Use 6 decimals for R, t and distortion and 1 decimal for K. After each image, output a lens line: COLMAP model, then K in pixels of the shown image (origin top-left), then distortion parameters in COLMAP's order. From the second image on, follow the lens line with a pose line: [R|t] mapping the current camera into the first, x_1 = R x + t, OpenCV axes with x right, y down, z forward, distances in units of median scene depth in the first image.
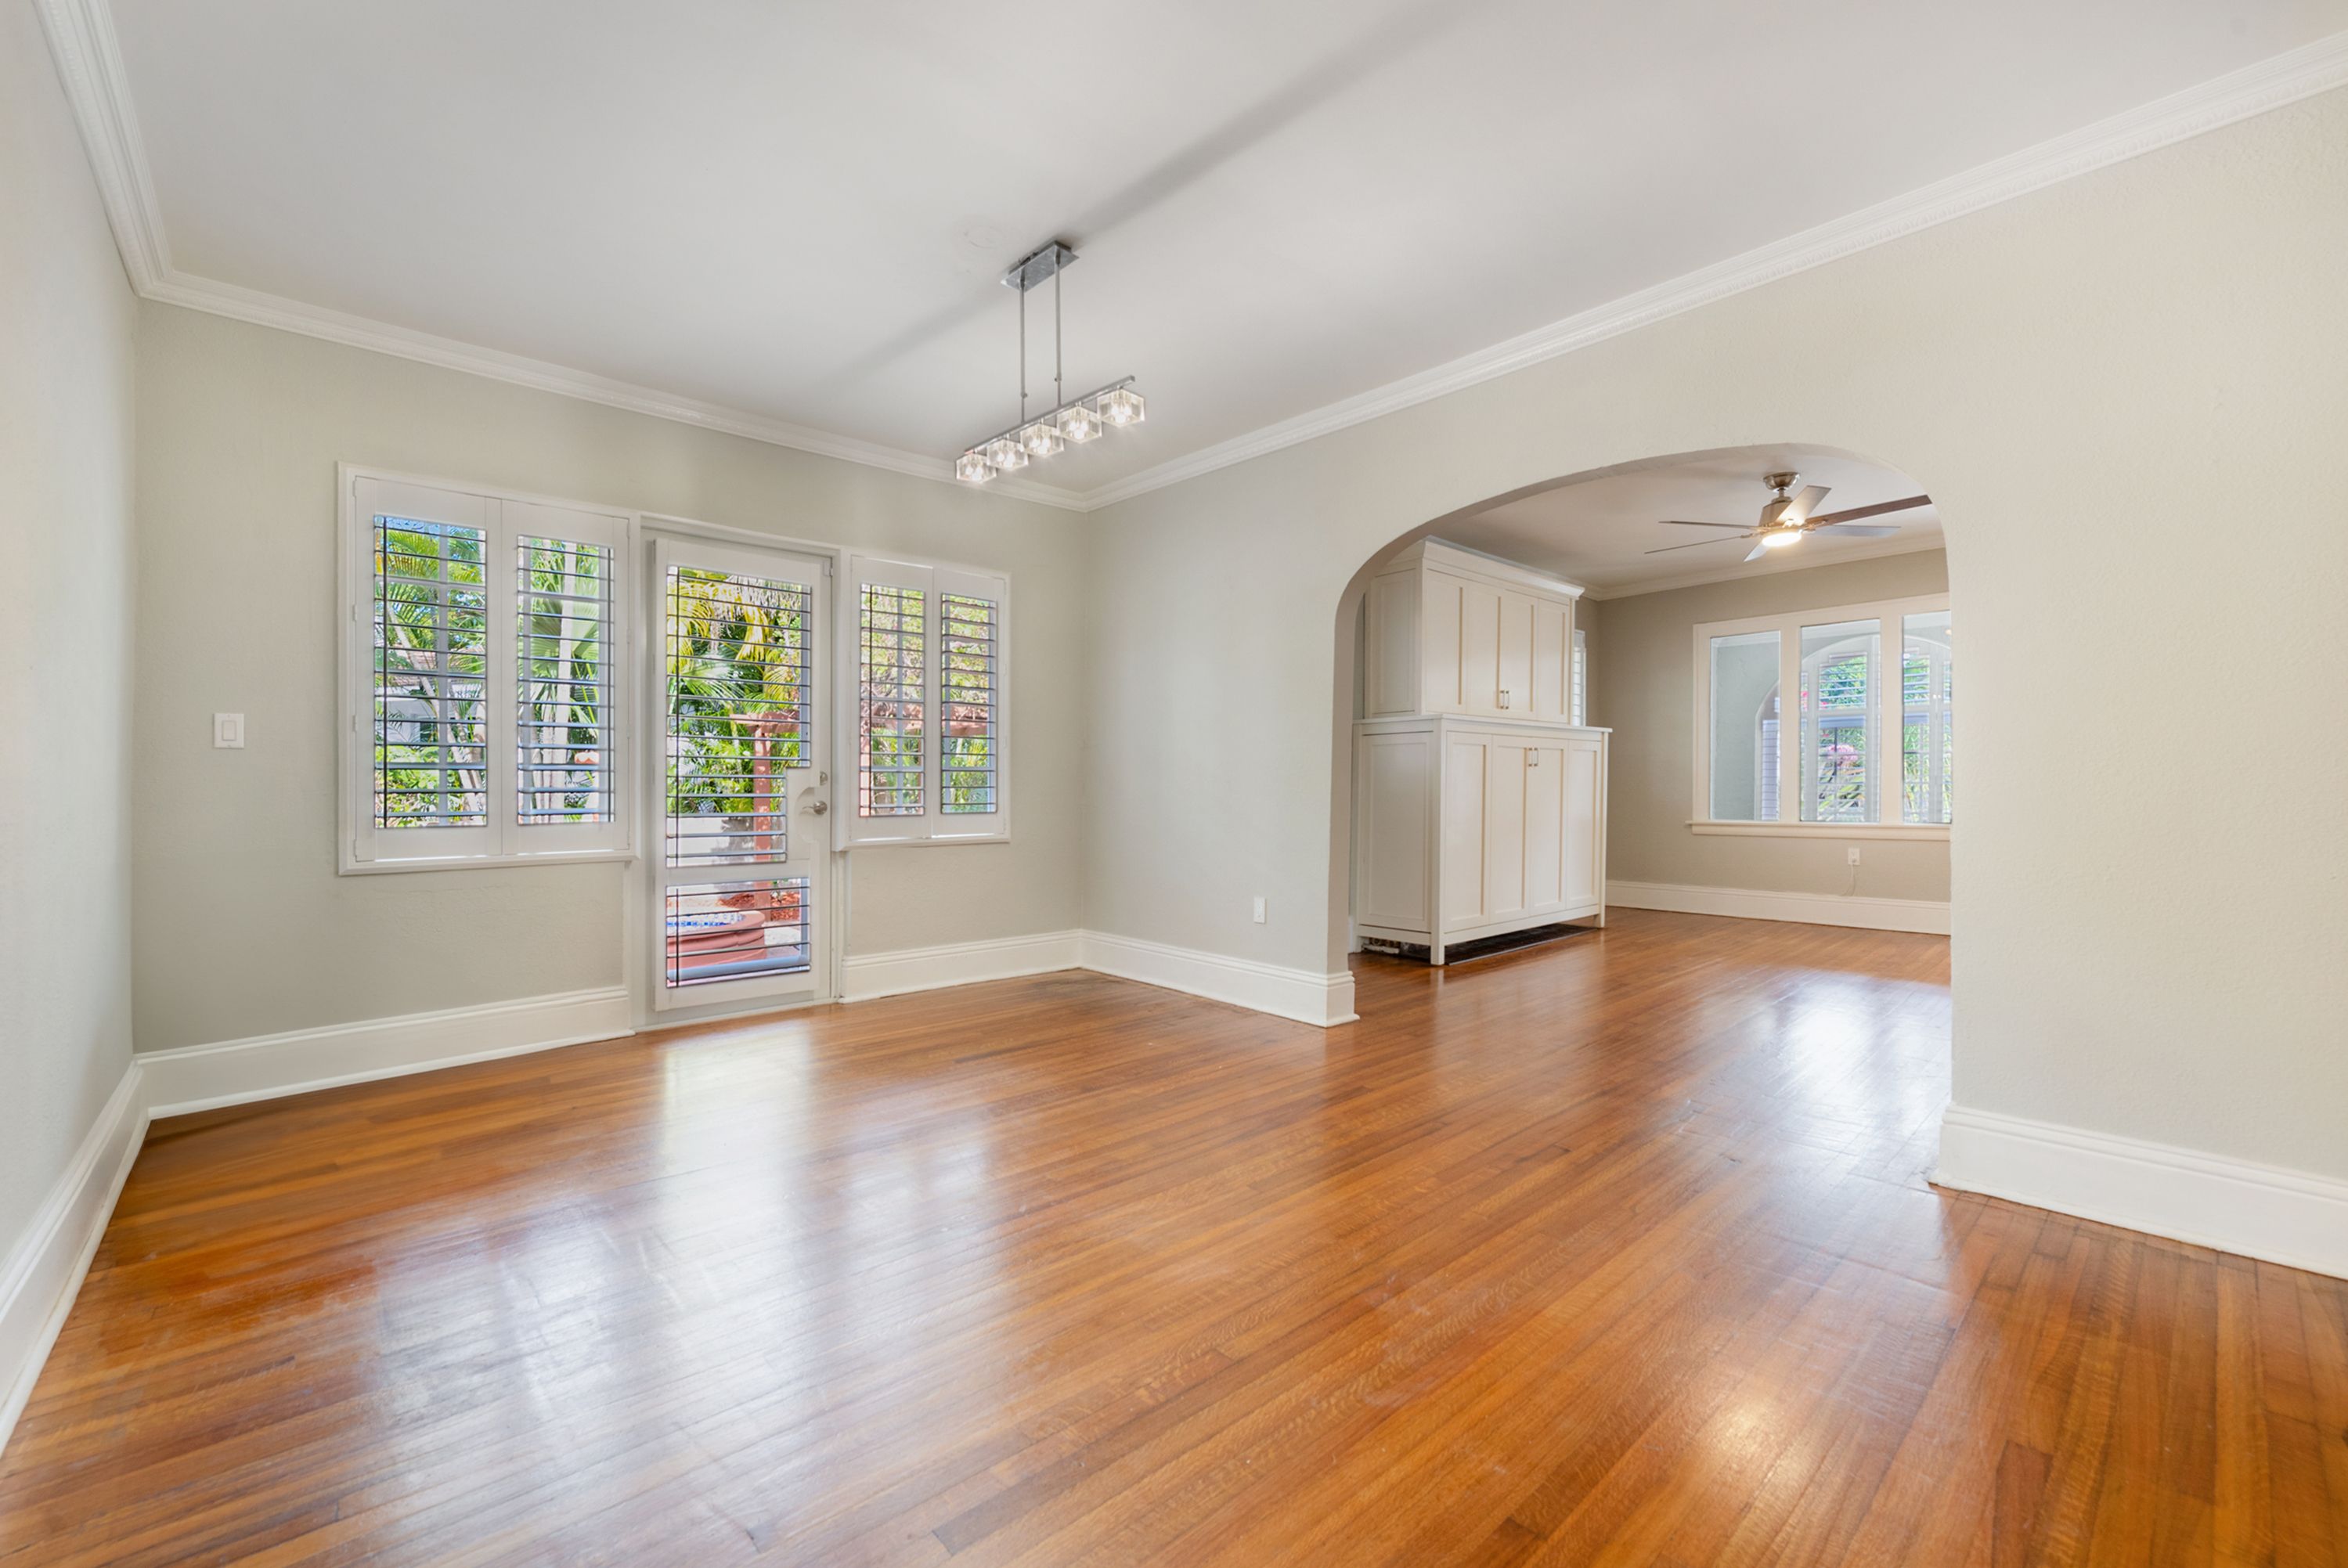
lens RADIAL K [[954.7, 0, 1180.9], [0, 954.7, 786.0], [0, 0, 1]] dist [0.000589, 0.000107]
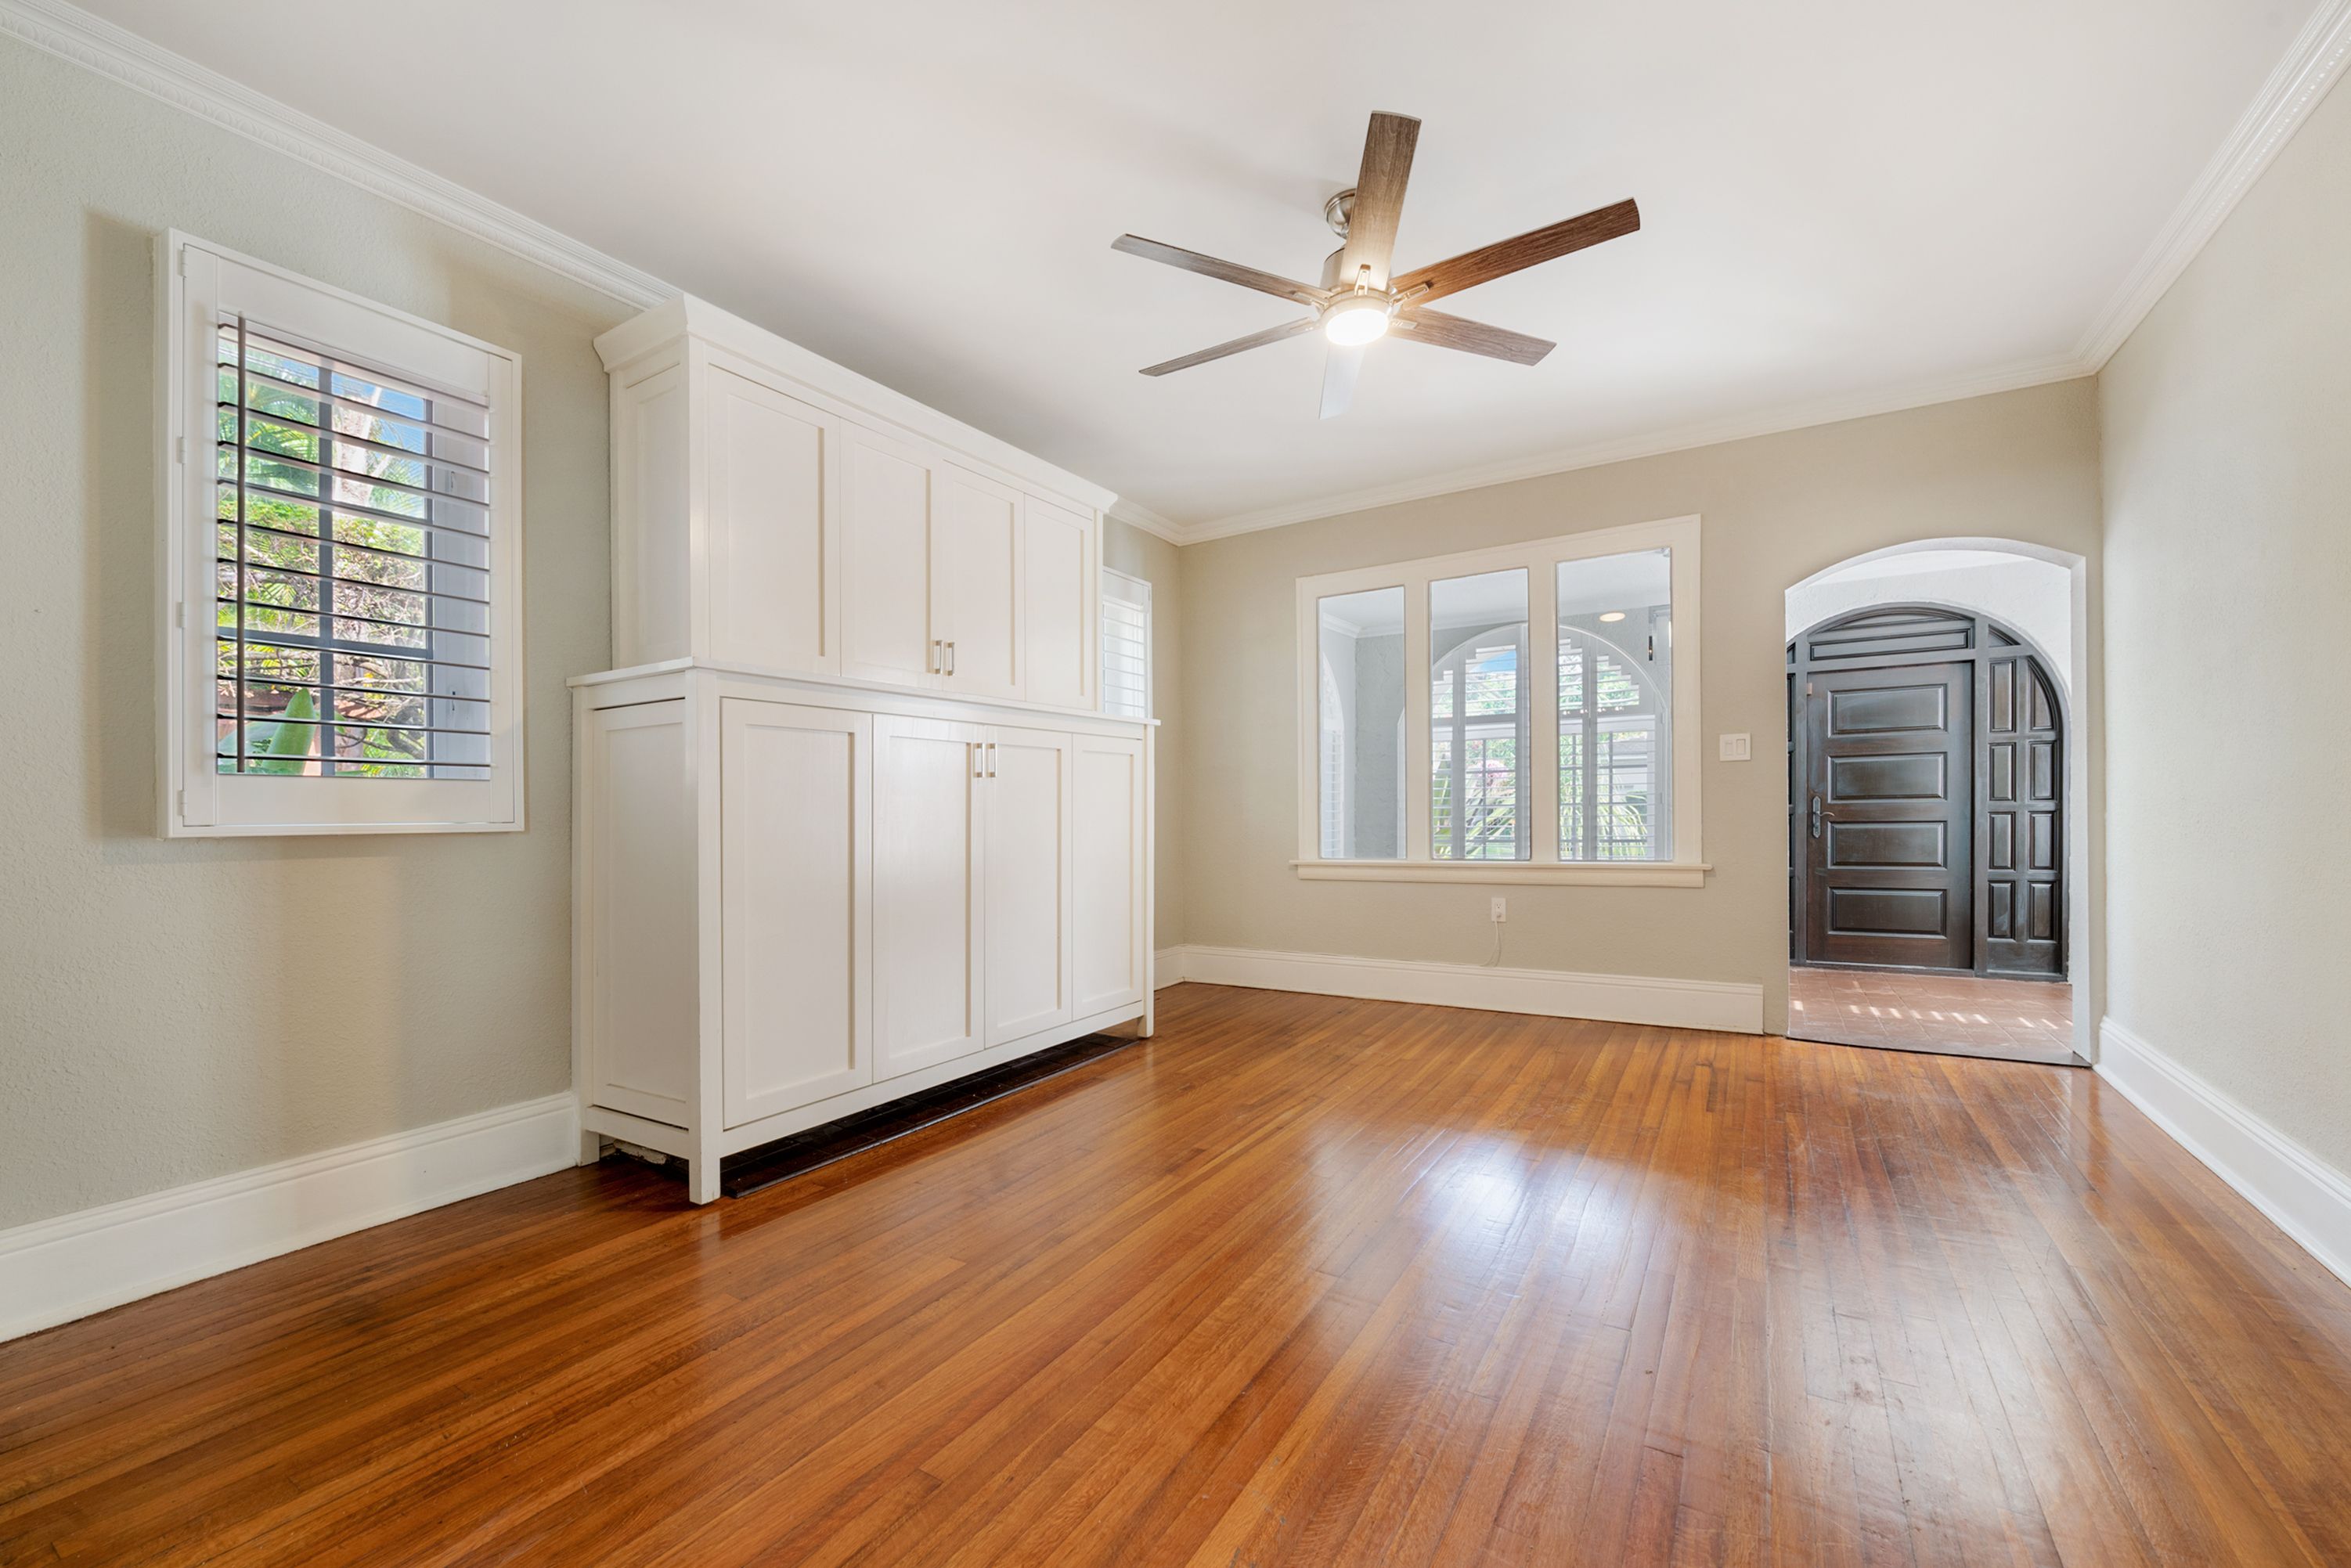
lens RADIAL K [[955.9, 0, 1170.9], [0, 955.9, 798.7], [0, 0, 1]] dist [0.000589, 0.000107]
pose [[0.963869, -0.006428, 0.266300, 0.336423], [0.010511, 0.999848, -0.013912, 0.001236], [-0.266170, 0.016208, 0.963790, 0.454910]]
